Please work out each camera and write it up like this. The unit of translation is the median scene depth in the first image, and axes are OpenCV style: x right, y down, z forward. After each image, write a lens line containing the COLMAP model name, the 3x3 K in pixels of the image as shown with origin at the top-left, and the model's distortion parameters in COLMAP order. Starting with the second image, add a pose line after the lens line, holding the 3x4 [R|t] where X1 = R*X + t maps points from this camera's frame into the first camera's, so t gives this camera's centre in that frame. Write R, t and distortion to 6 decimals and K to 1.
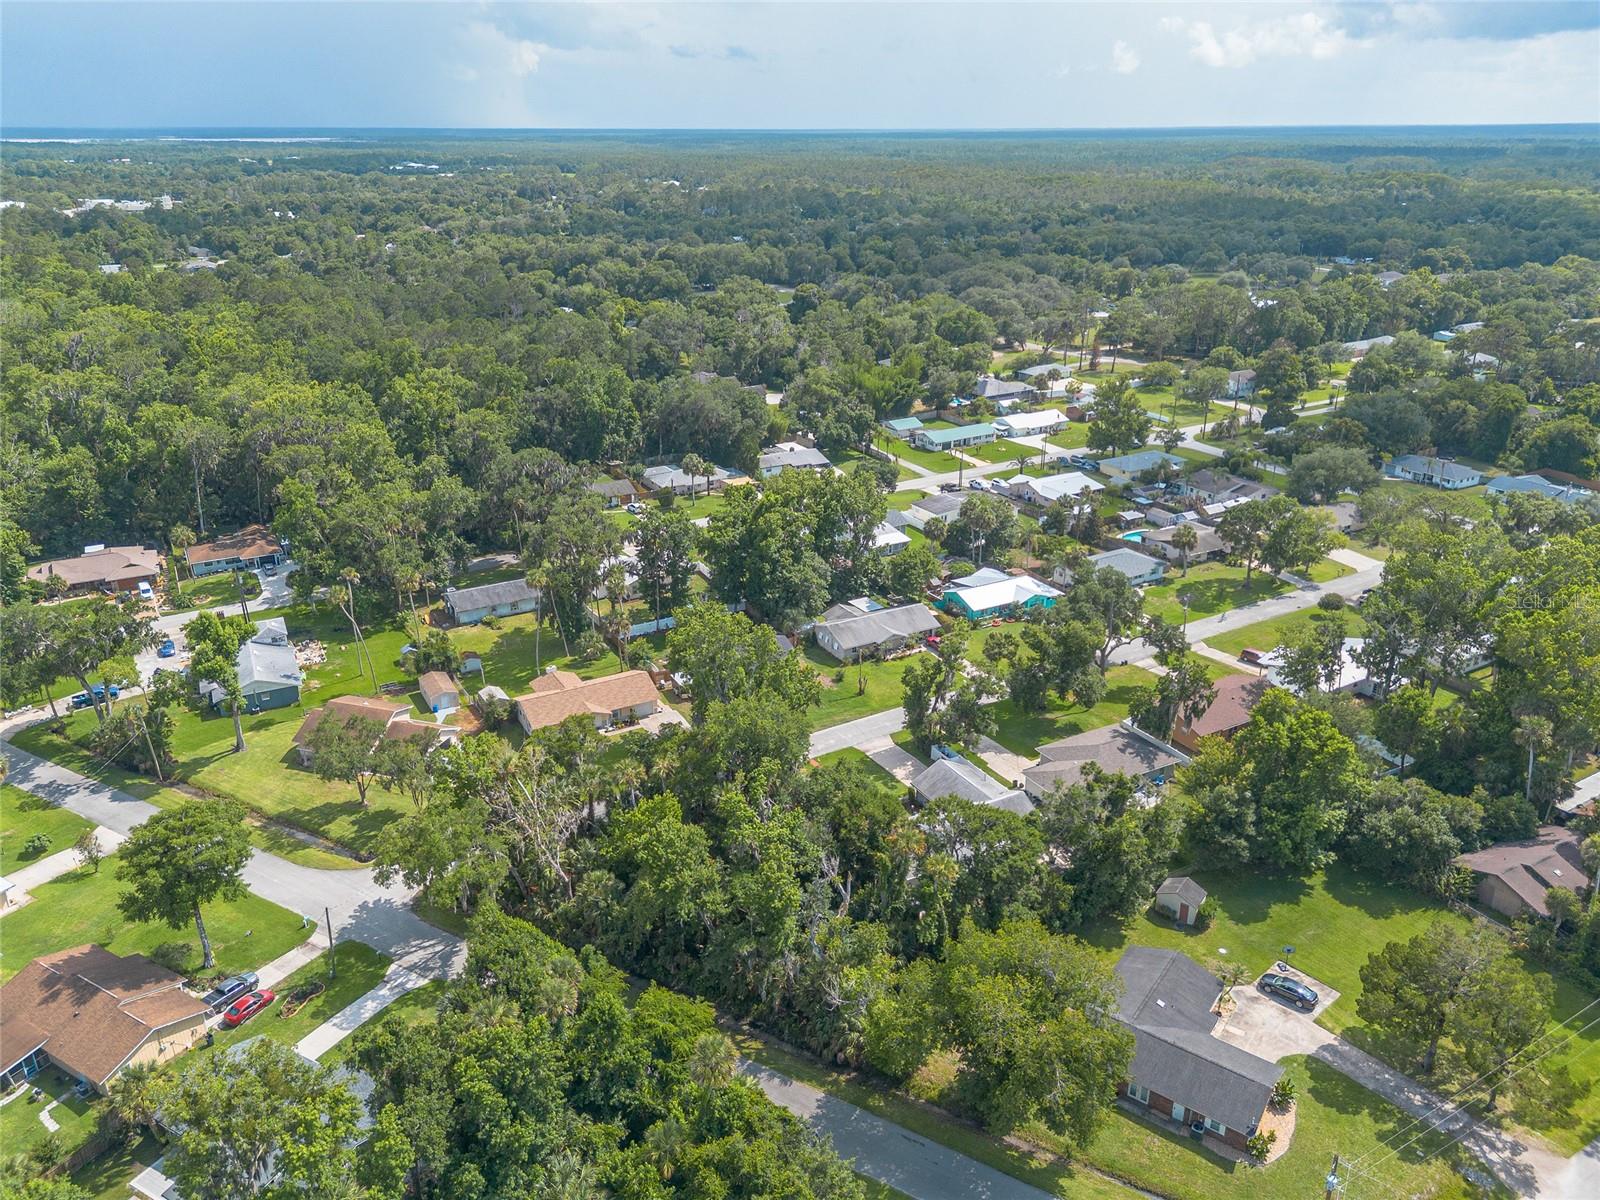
lens RADIAL K [[1154.6, 0, 800.0], [0, 1154.6, 600.0], [0, 0, 1]] dist [0.070125, -0.048355]
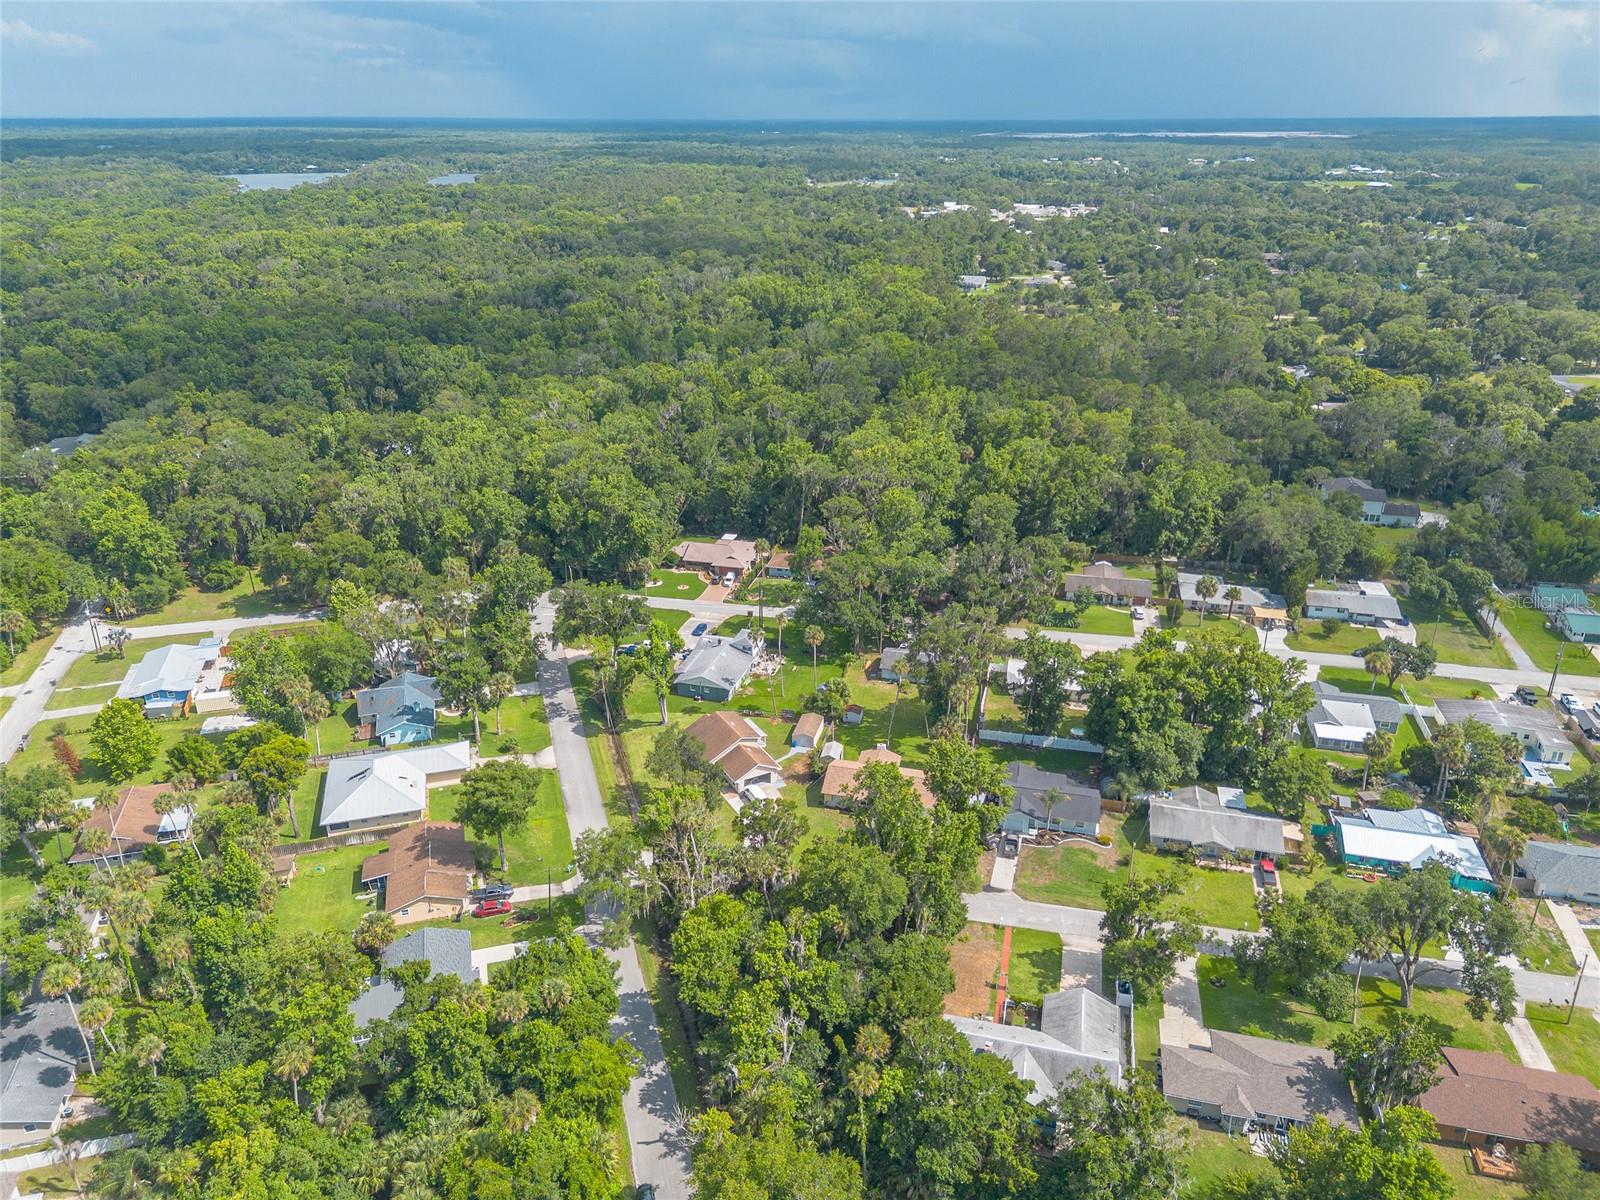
lens RADIAL K [[1132.4, 0, 797.5], [0, 1132.4, 615.2], [0, 0, 1]] dist [0.094544, -0.088299]
pose [[0.723747, 0.278433, -0.631399, 0.341026], [-0.259916, 0.957592, 0.124345, -0.157791], [0.639244, 0.074116, 0.765424, 0.071908]]
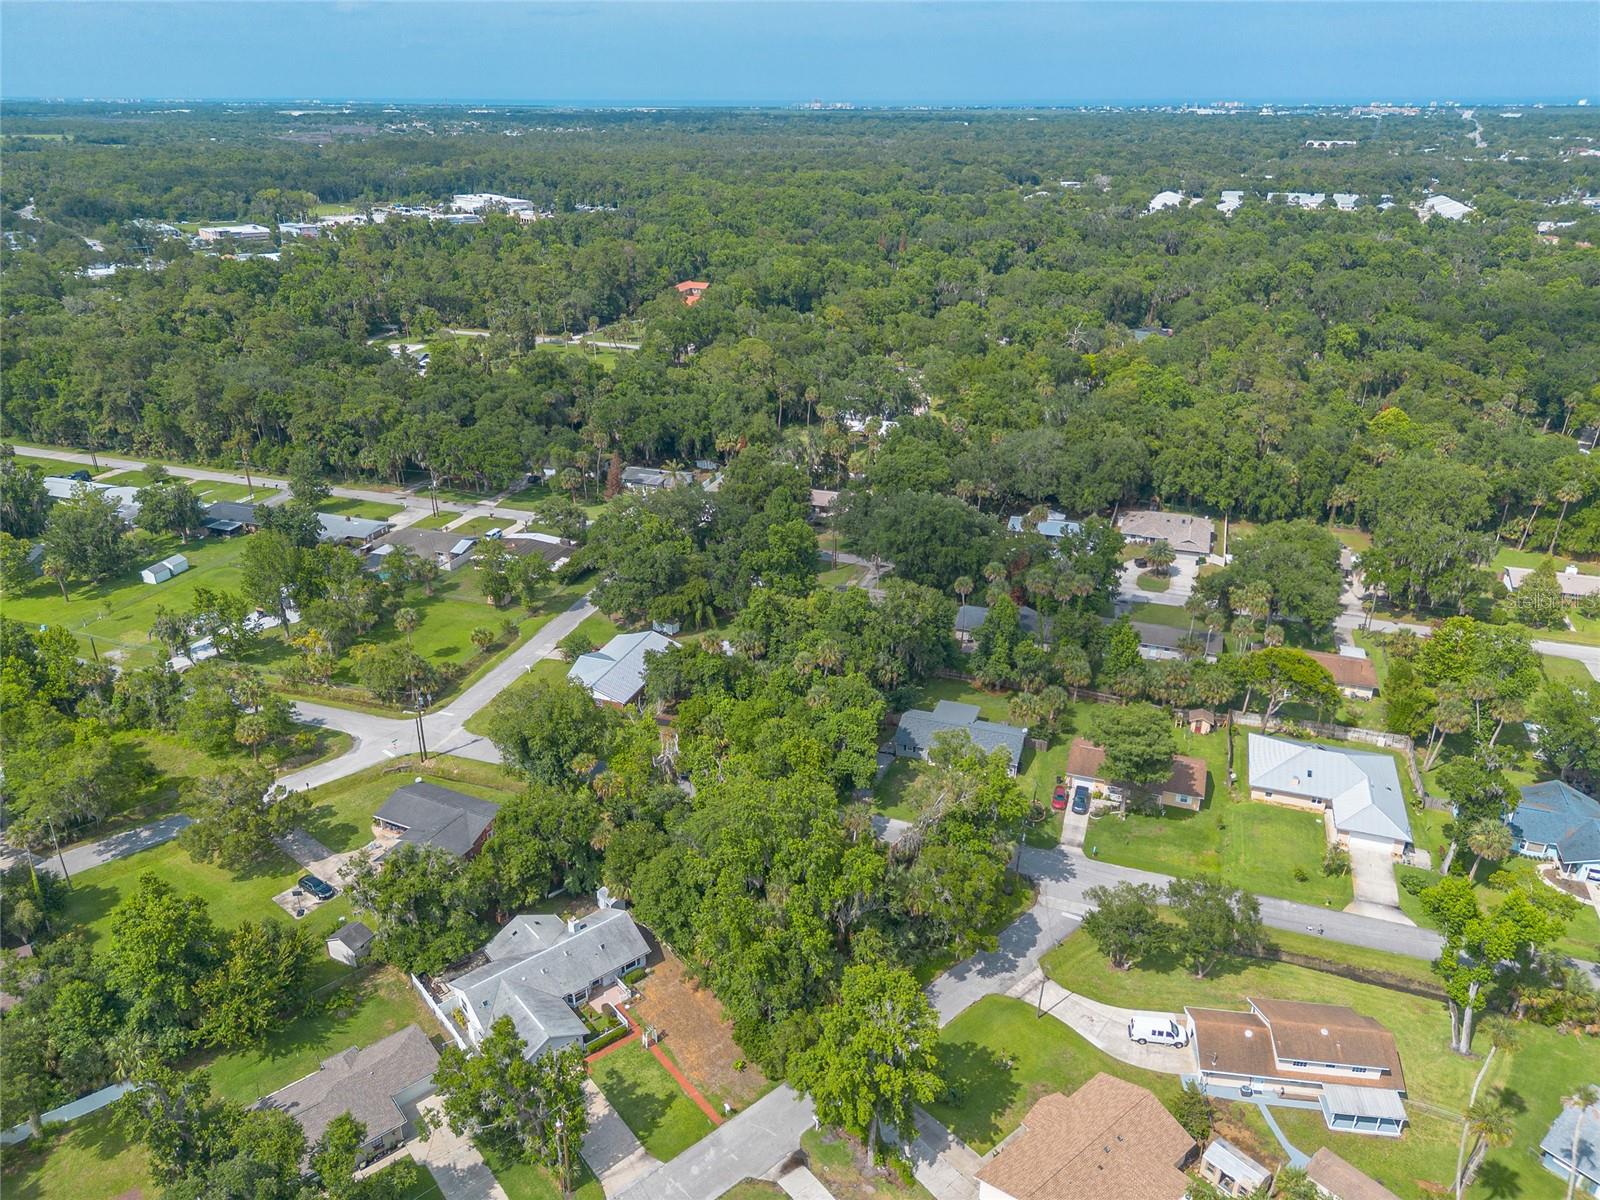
lens RADIAL K [[1135.9, 0, 800.0], [0, 1135.9, 600.0], [0, 0, 1]] dist [0.105166, -0.107372]
pose [[-0.984161, 0.071813, -0.162080, 0.042517], [-0.067092, 0.695386, 0.715497, -0.482961], [0.164090, 0.715039, -0.679554, 0.997595]]
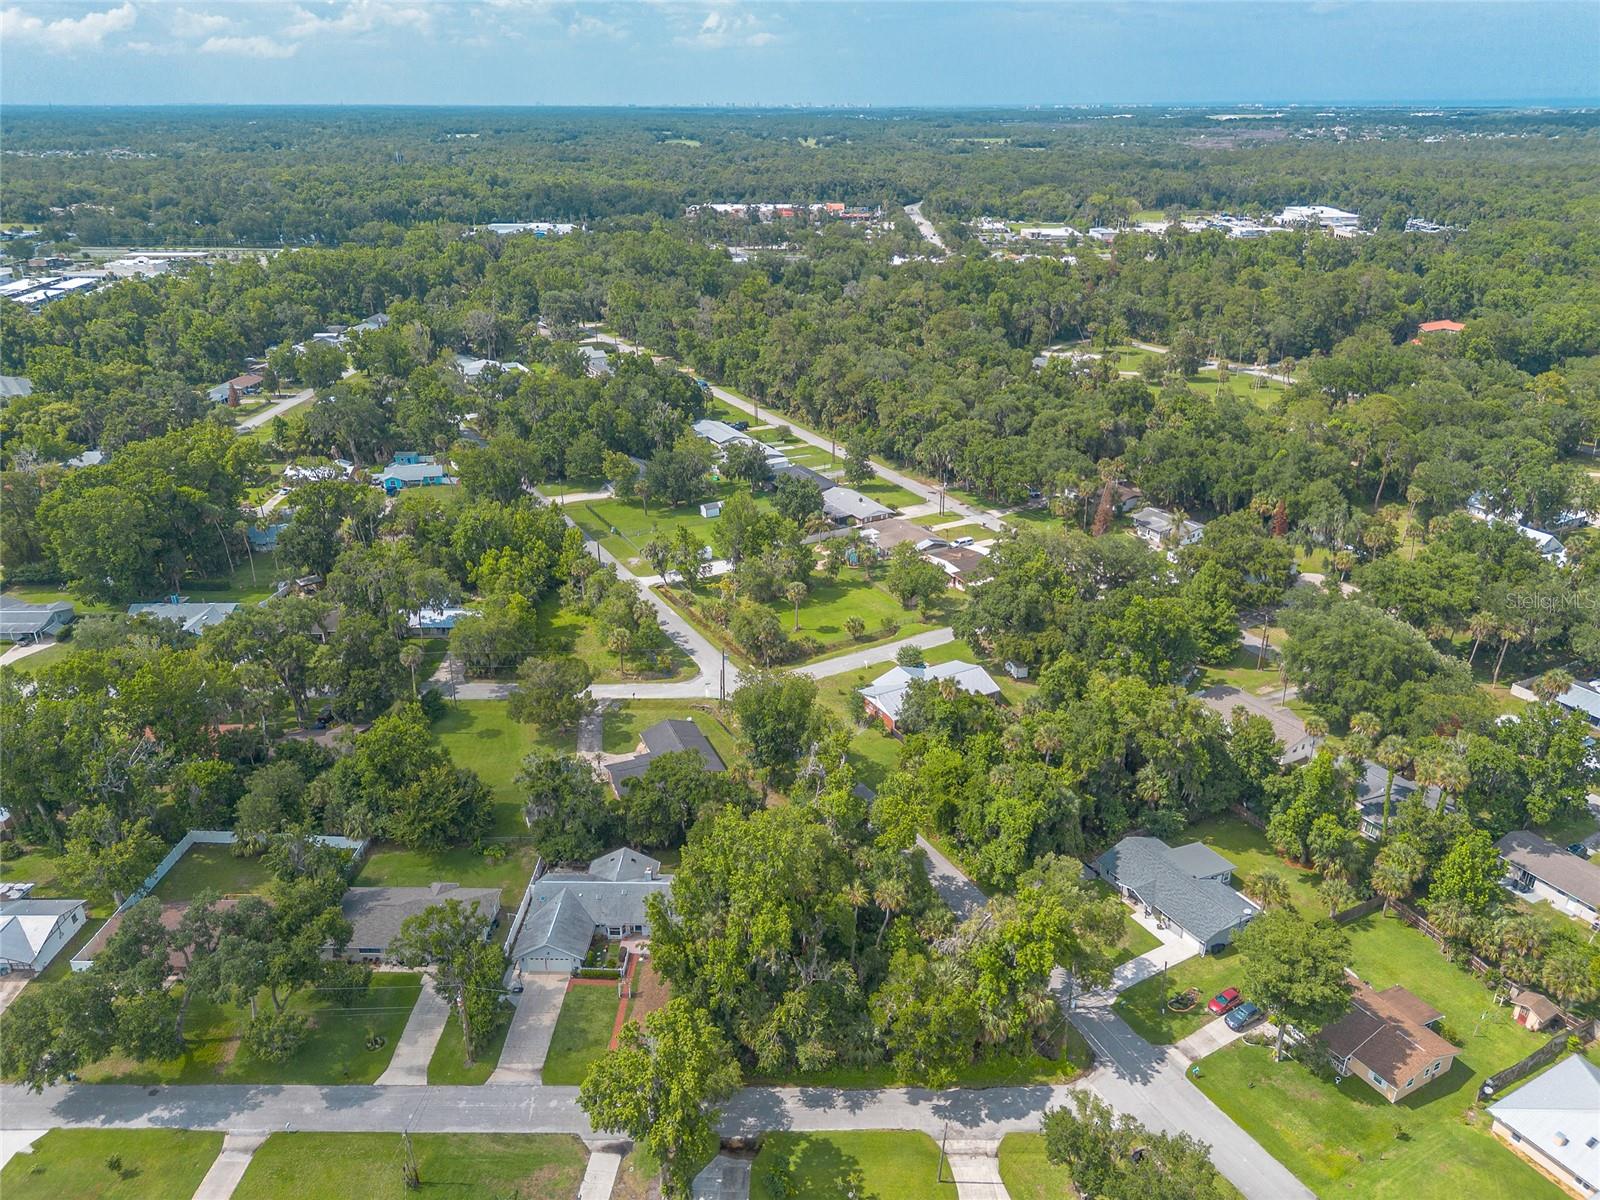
lens RADIAL K [[1132.4, 0, 797.5], [0, 1132.4, 615.2], [0, 0, 1]] dist [0.094544, -0.088299]
pose [[-0.854718, -0.211986, 0.473835, -0.324089], [0.199625, 0.708384, 0.677009, -0.473556], [-0.479174, 0.673241, -0.563151, 0.917941]]
